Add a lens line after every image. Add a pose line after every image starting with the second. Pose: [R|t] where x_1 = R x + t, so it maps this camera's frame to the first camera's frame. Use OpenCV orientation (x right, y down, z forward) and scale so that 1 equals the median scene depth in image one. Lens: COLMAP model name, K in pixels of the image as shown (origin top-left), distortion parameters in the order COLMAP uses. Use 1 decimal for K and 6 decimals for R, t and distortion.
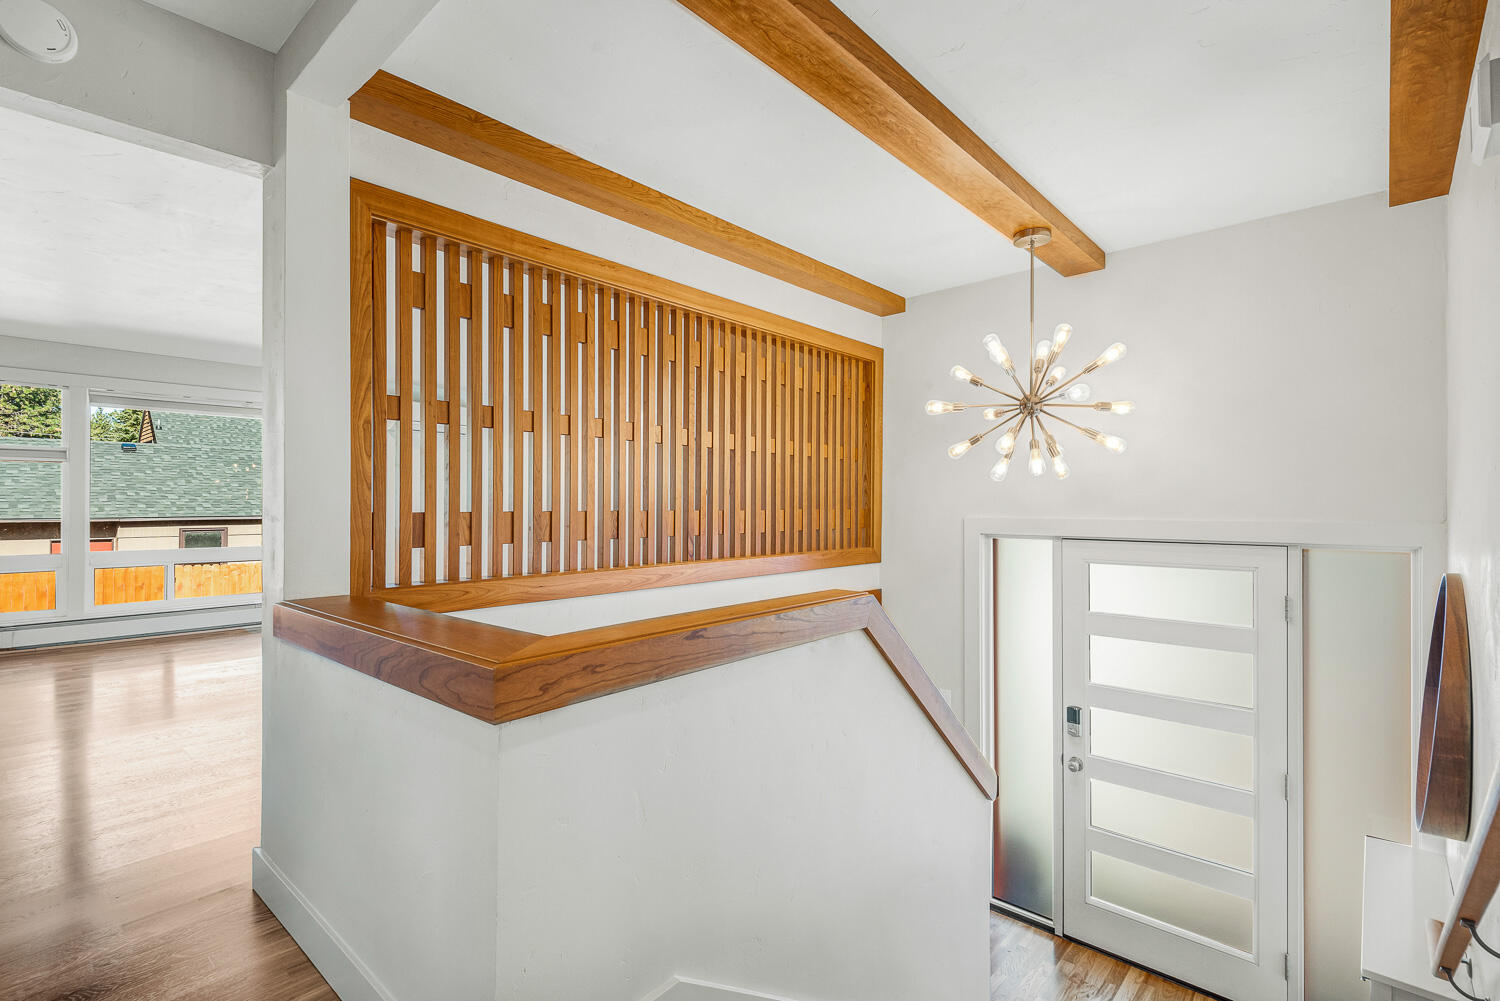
lens RADIAL K [[713.6, 0, 750.0], [0, 713.6, 500.5], [0, 0, 1]] dist [-0.001295, -0.000567]
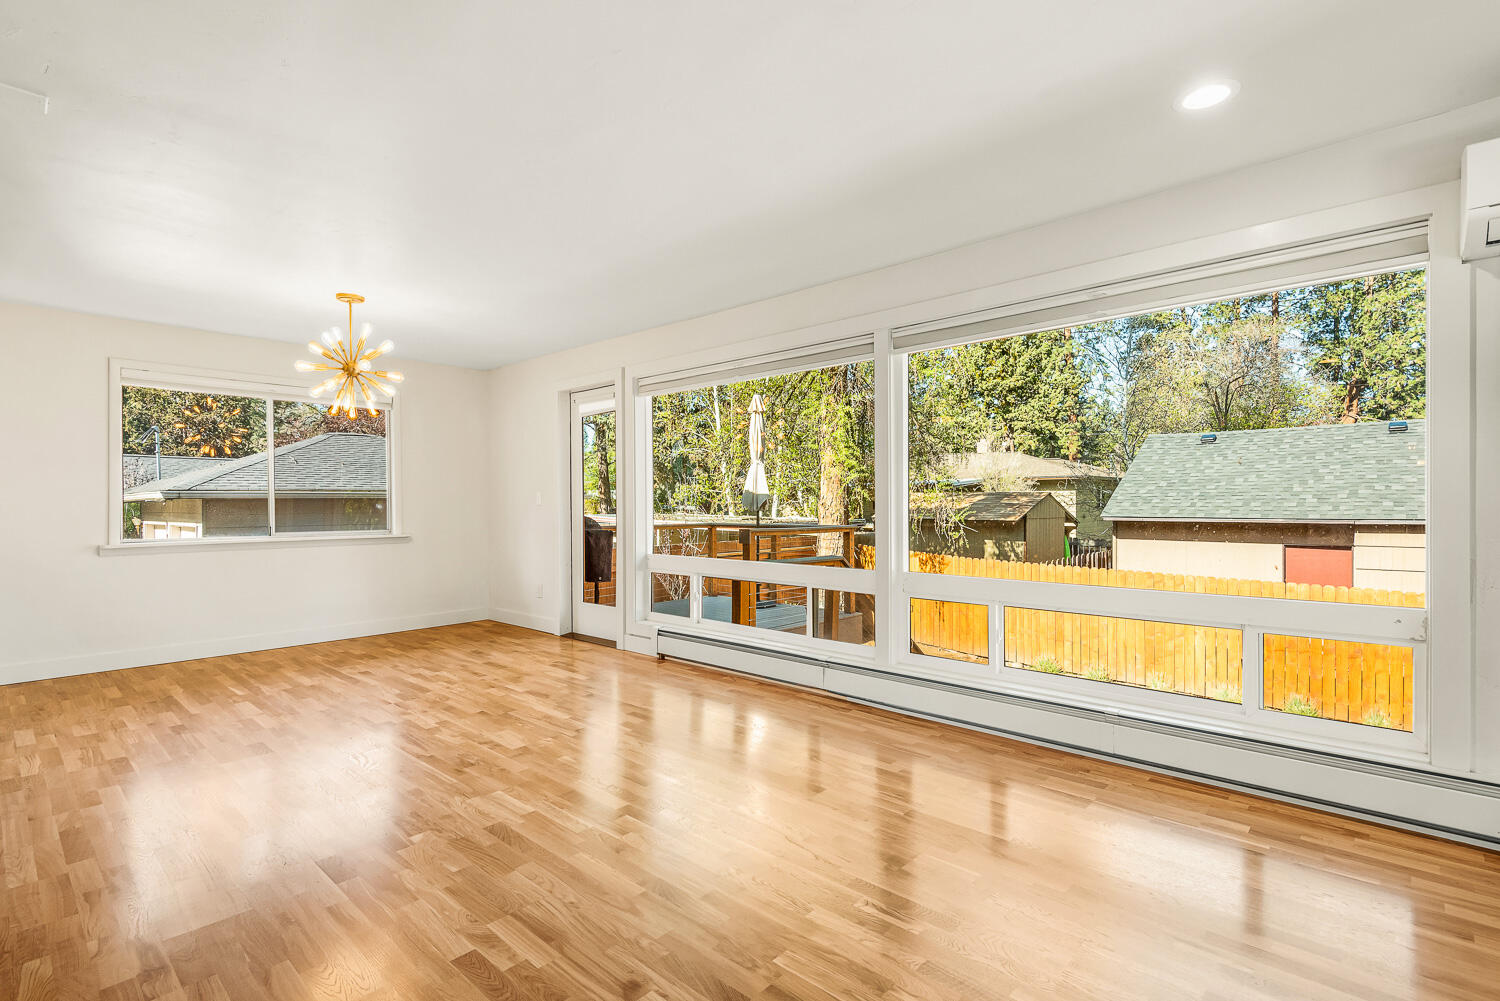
lens RADIAL K [[713.6, 0, 750.0], [0, 713.6, 500.5], [0, 0, 1]] dist [-0.001295, -0.000567]
pose [[-0.027449, -0.003426, -0.999617, -0.108473], [0.005700, 0.999977, -0.003584, 0.002968], [0.999607, -0.005796, -0.027429, 0.373117]]
